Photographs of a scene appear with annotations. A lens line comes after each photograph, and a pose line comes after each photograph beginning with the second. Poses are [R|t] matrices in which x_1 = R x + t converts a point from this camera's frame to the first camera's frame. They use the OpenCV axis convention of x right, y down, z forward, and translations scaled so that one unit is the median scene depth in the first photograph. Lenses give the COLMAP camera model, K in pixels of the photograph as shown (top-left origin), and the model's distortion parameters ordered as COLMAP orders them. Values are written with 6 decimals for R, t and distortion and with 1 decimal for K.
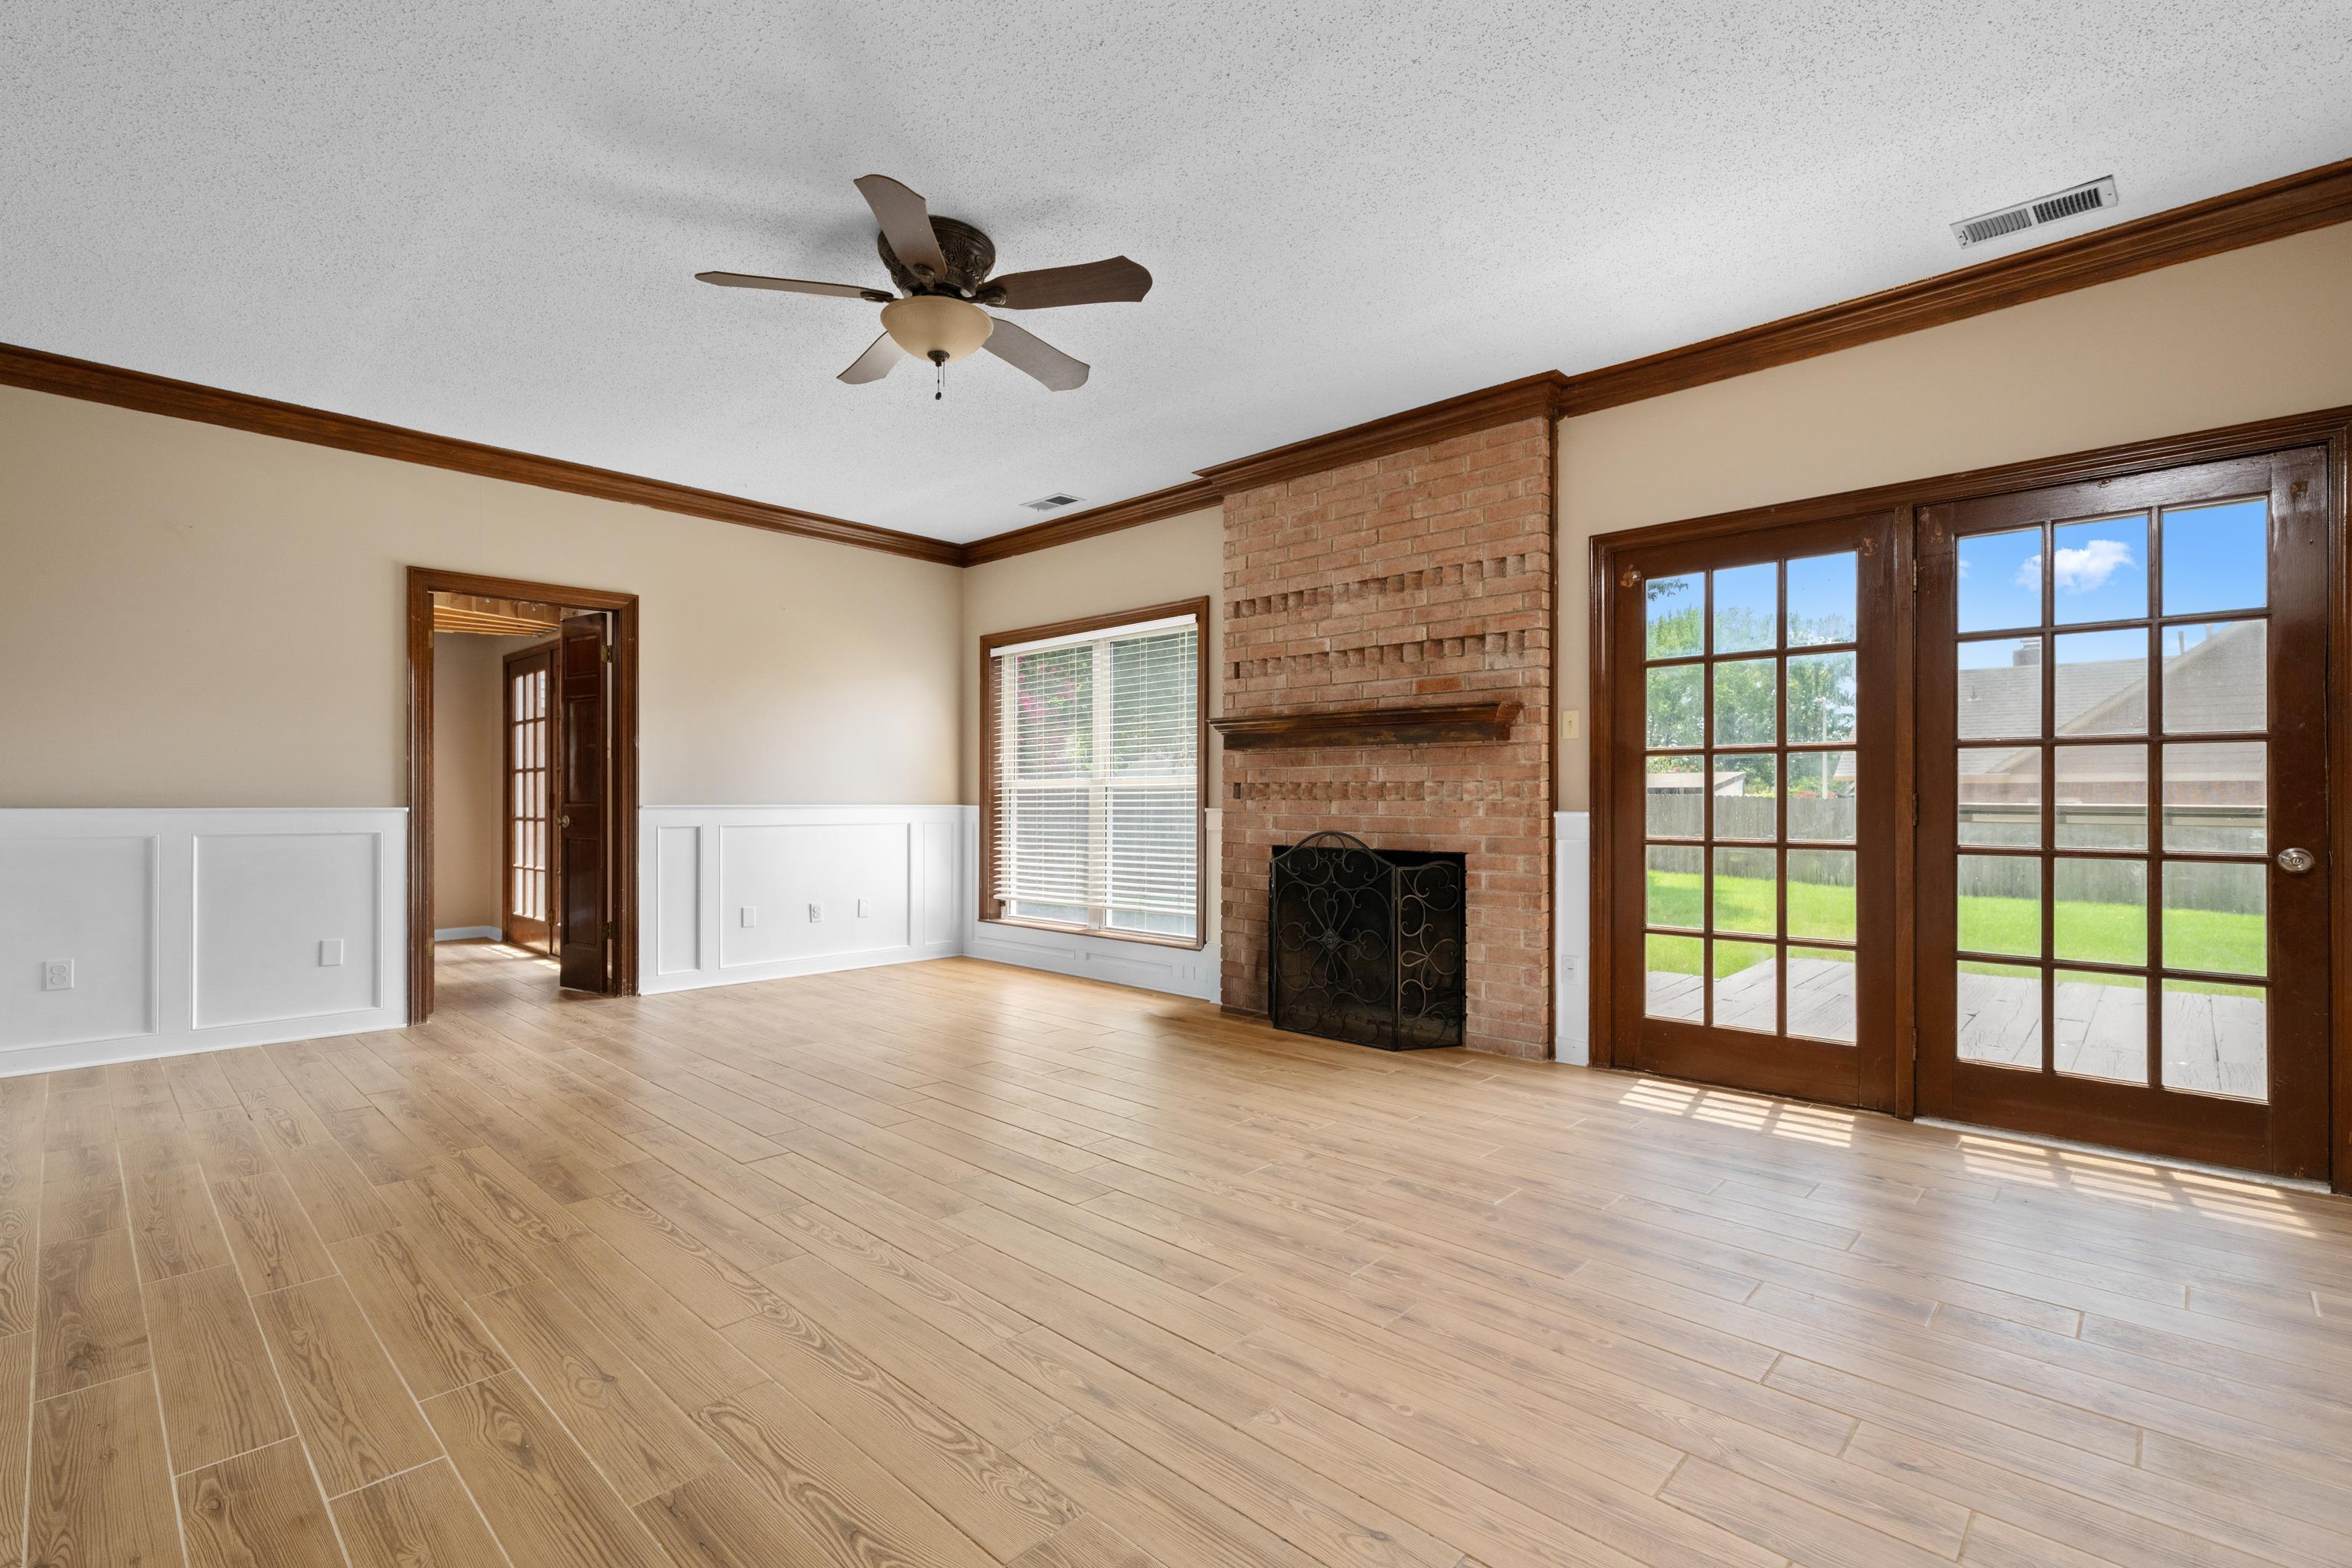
lens RADIAL K [[1054.5, 0, 1176.6], [0, 1054.5, 795.8], [0, 0, 1]] dist [-0.001835, 0.000109]
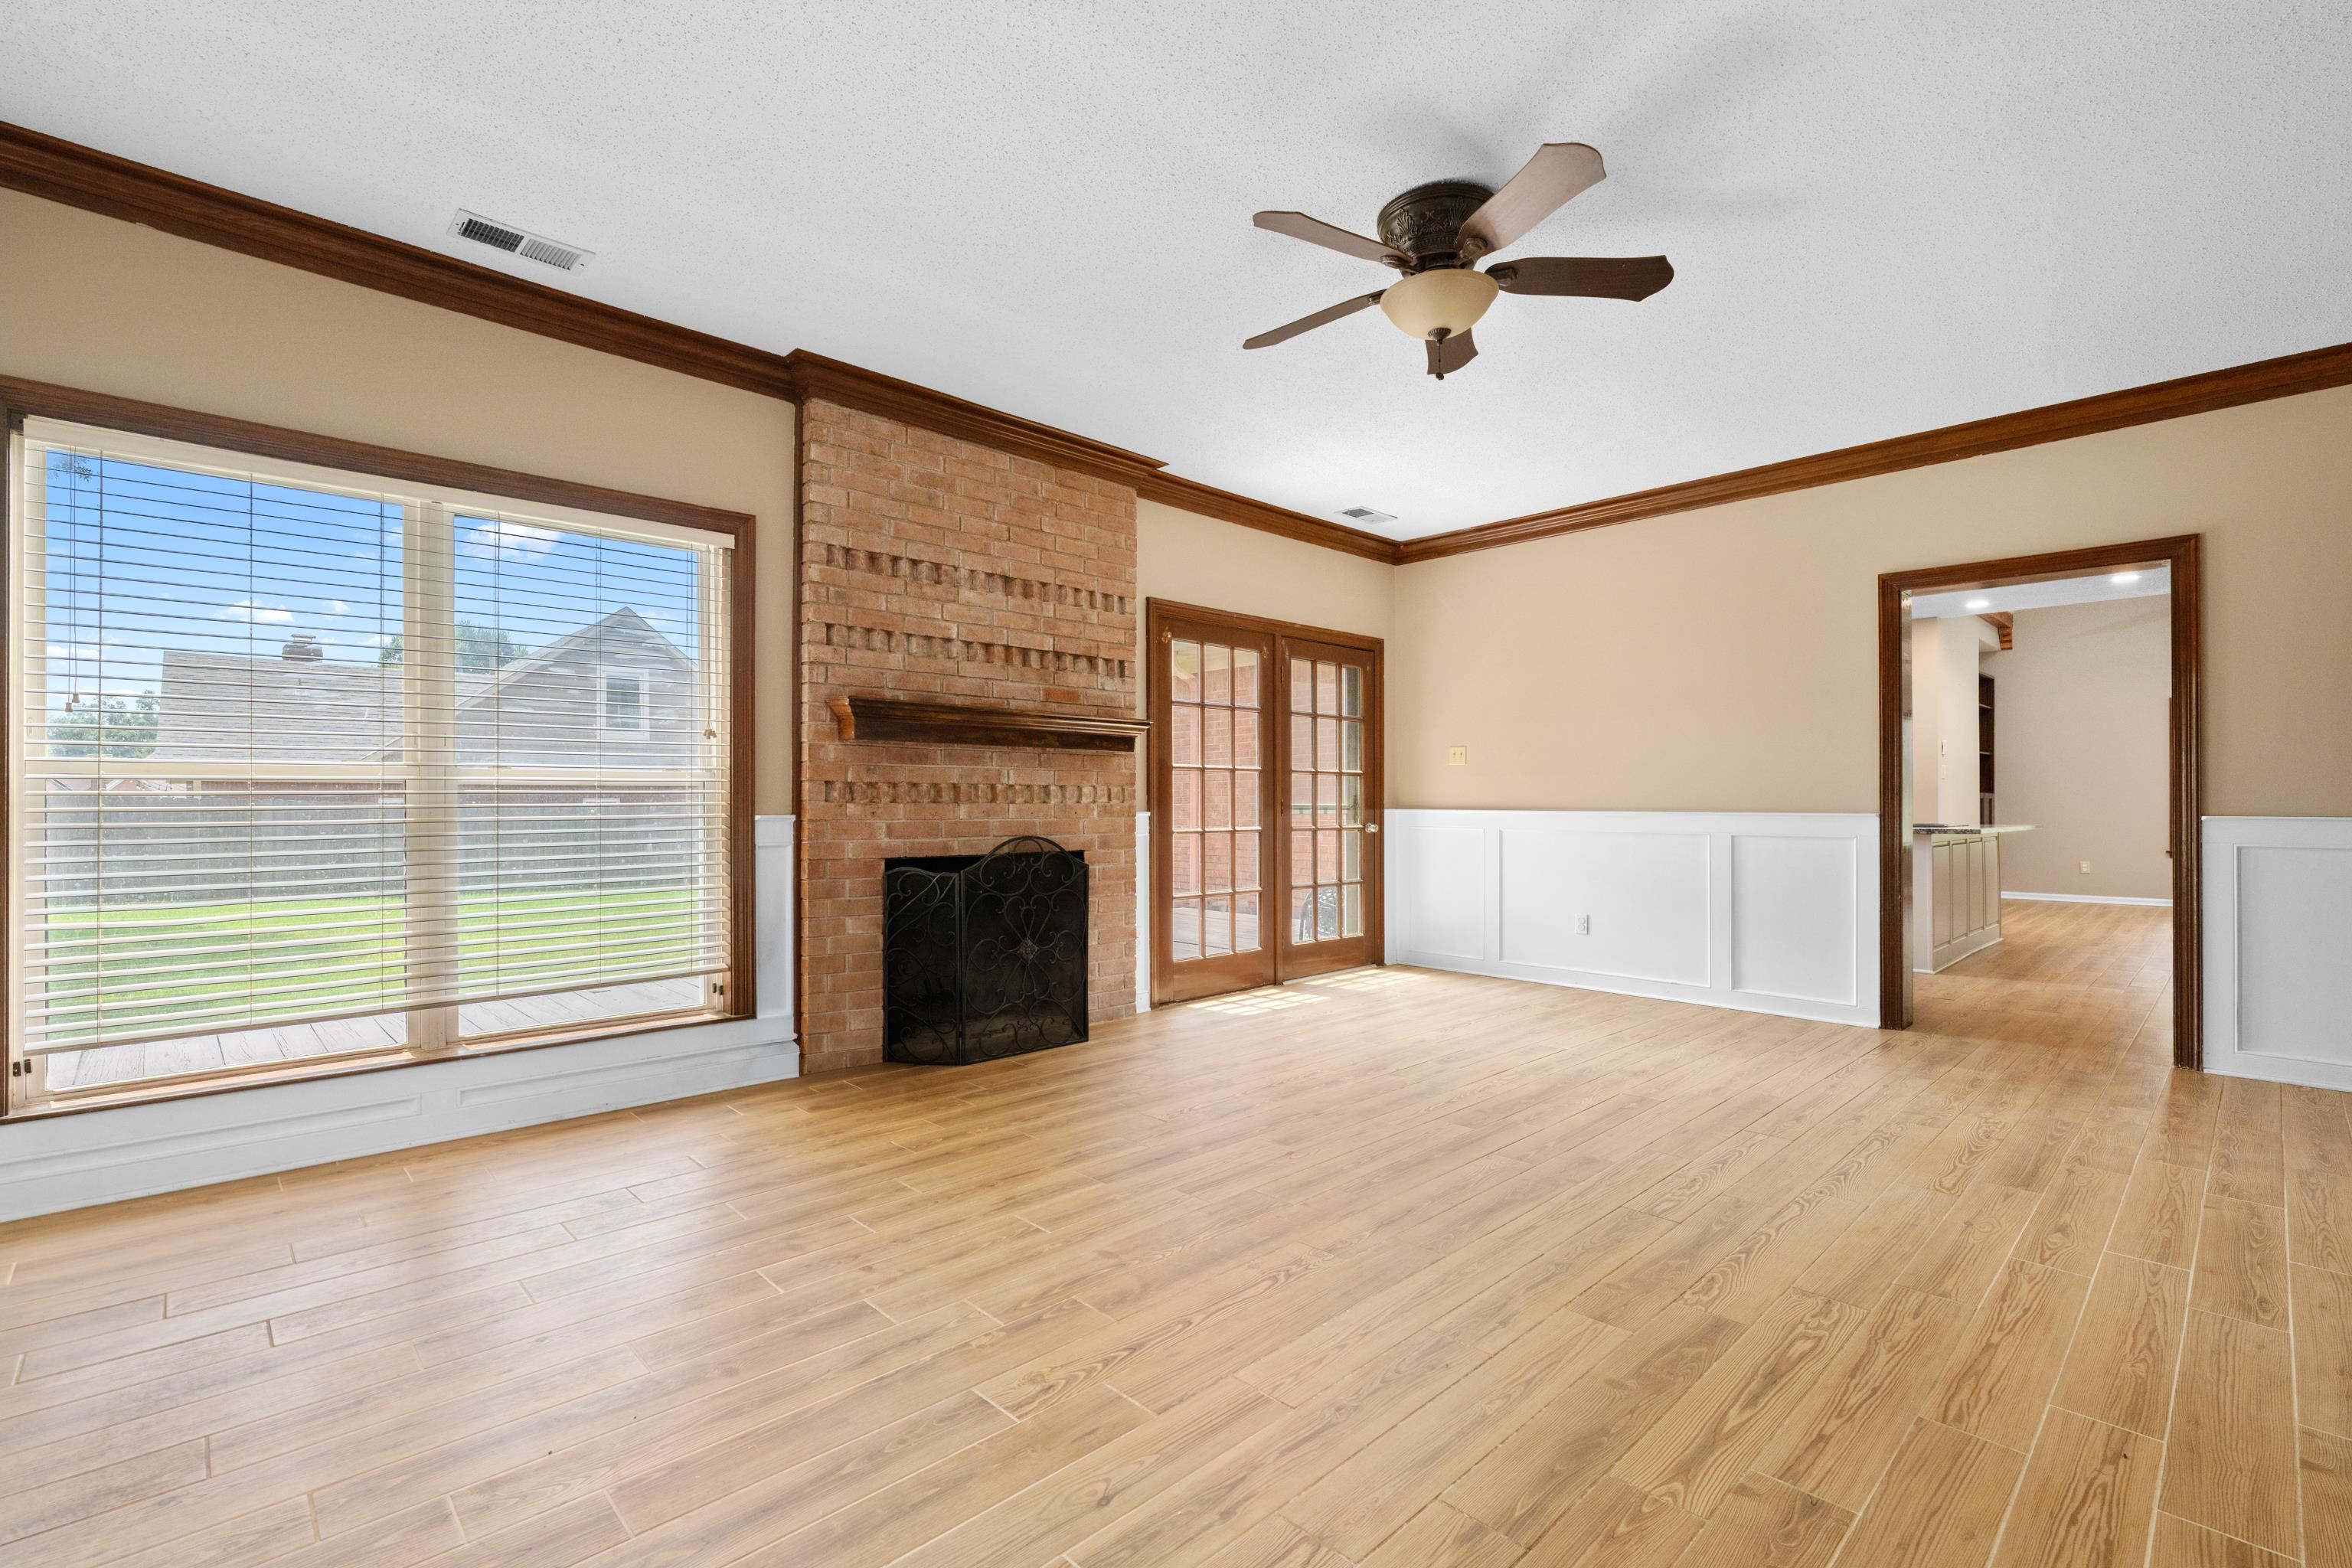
lens RADIAL K [[1070.1, 0, 1198.8], [0, 1070.1, 791.4], [0, 0, 1]] dist [0.000709, 0.000054]
pose [[0.028231, 0.007348, 0.999574, -0.858420], [-0.003618, 0.999967, -0.007249, -0.000235], [-0.999595, -0.003412, 0.028257, 0.856359]]
